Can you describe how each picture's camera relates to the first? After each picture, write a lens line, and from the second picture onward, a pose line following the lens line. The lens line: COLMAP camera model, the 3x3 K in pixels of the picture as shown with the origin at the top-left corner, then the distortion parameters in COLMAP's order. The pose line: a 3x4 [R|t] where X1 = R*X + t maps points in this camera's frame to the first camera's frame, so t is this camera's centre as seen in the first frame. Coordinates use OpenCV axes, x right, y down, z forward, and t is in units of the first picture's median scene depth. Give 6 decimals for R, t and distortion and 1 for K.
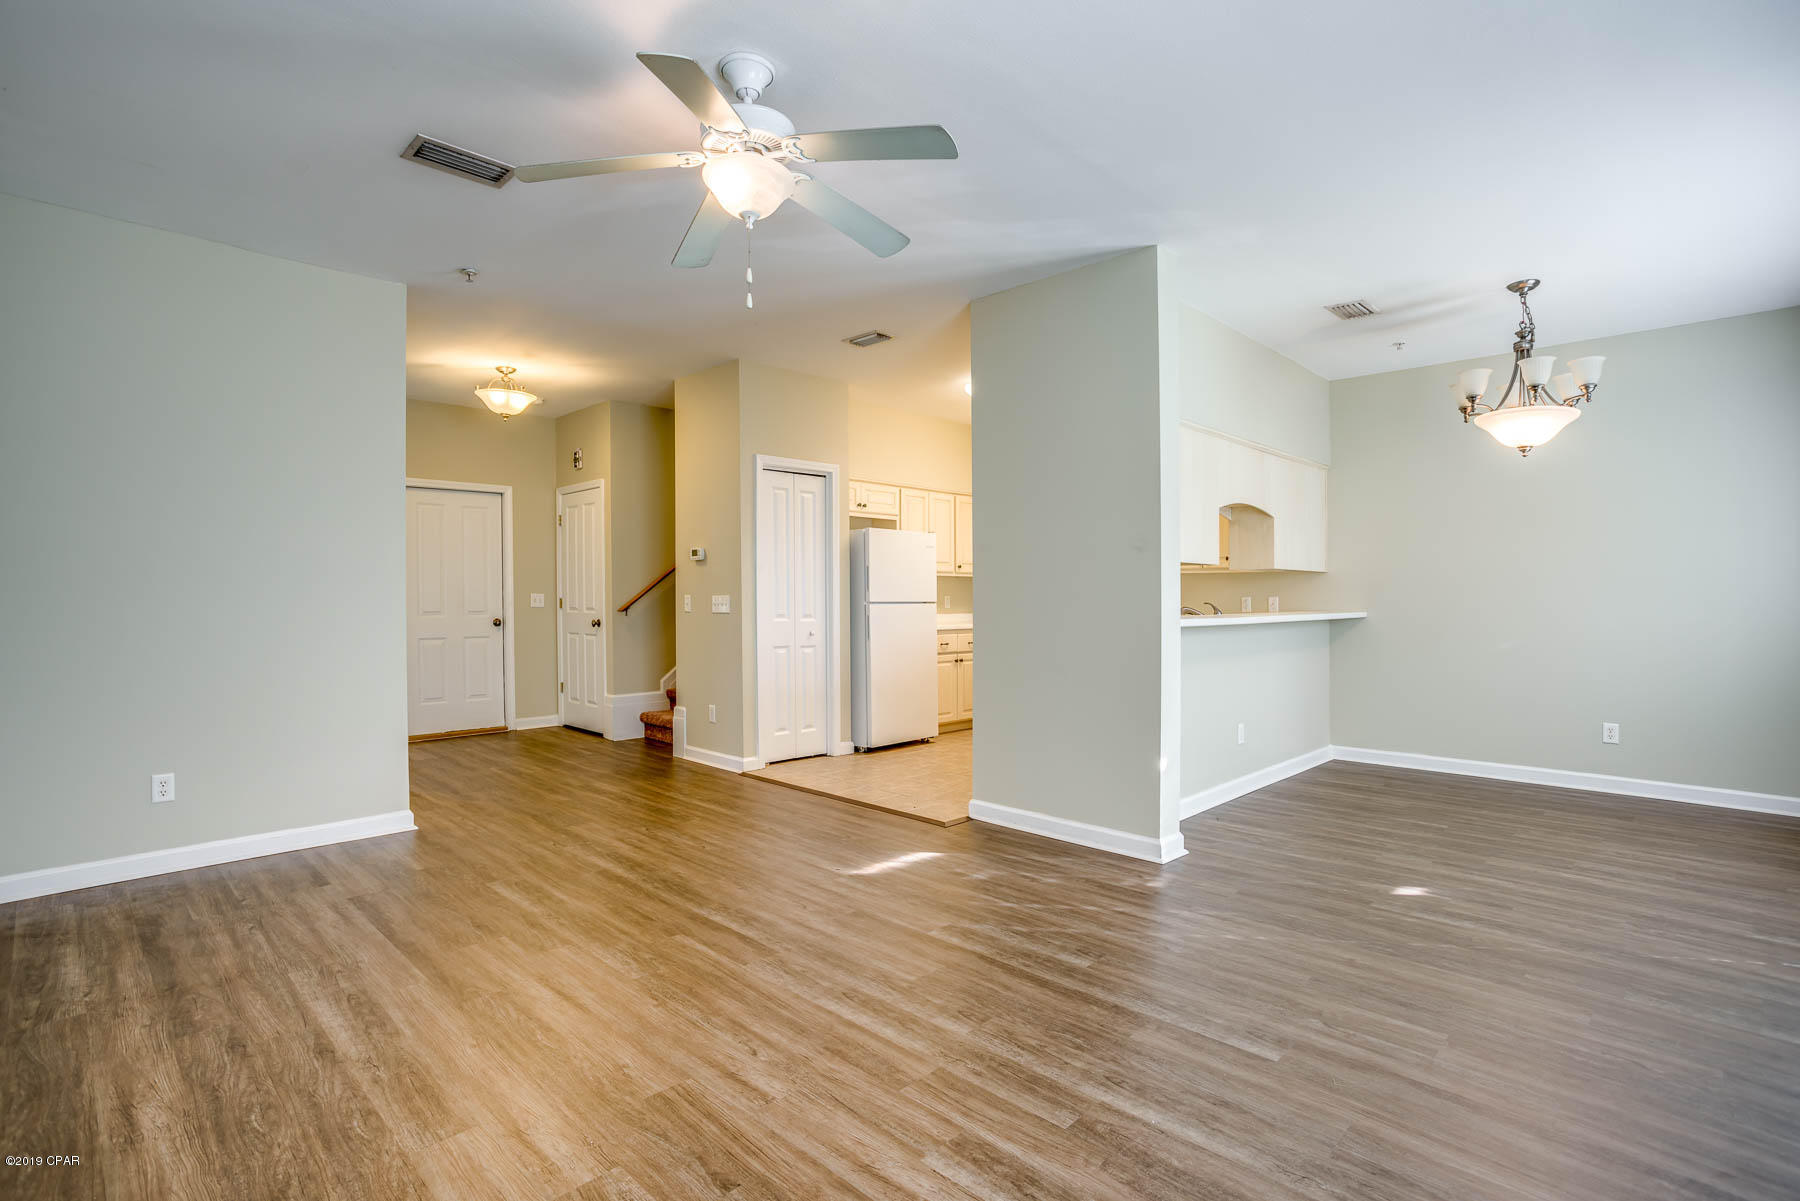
lens RADIAL K [[885.4, 0, 915.3], [0, 885.4, 605.6], [0, 0, 1]] dist [-0.013736, 0.000686]
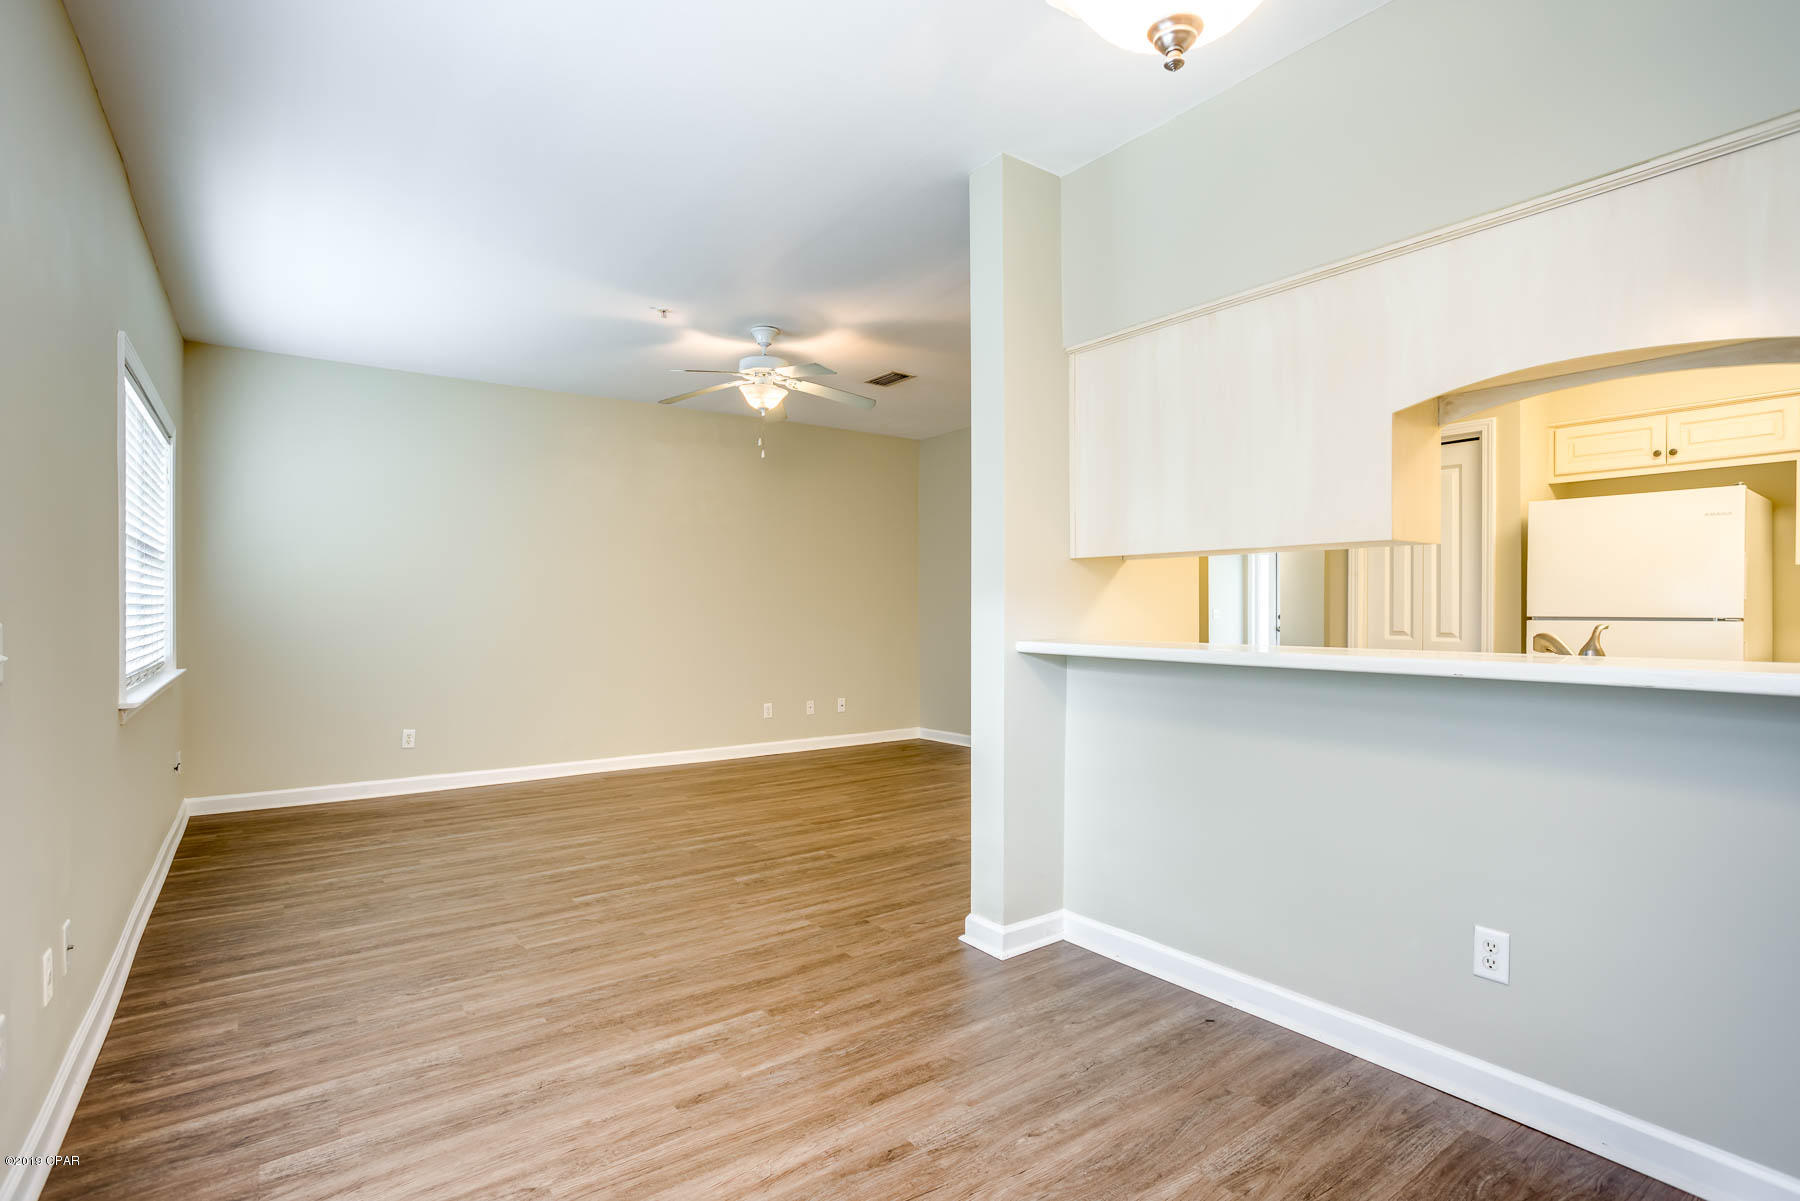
lens RADIAL K [[885.4, 0, 918.6], [0, 885.4, 608.1], [0, 0, 1]] dist [-0.013736, 0.000686]
pose [[-0.181526, -0.002953, -0.983382, 1.502887], [-0.002356, 0.999994, -0.002568, -0.024235], [0.983383, 0.001851, -0.181532, 1.510986]]
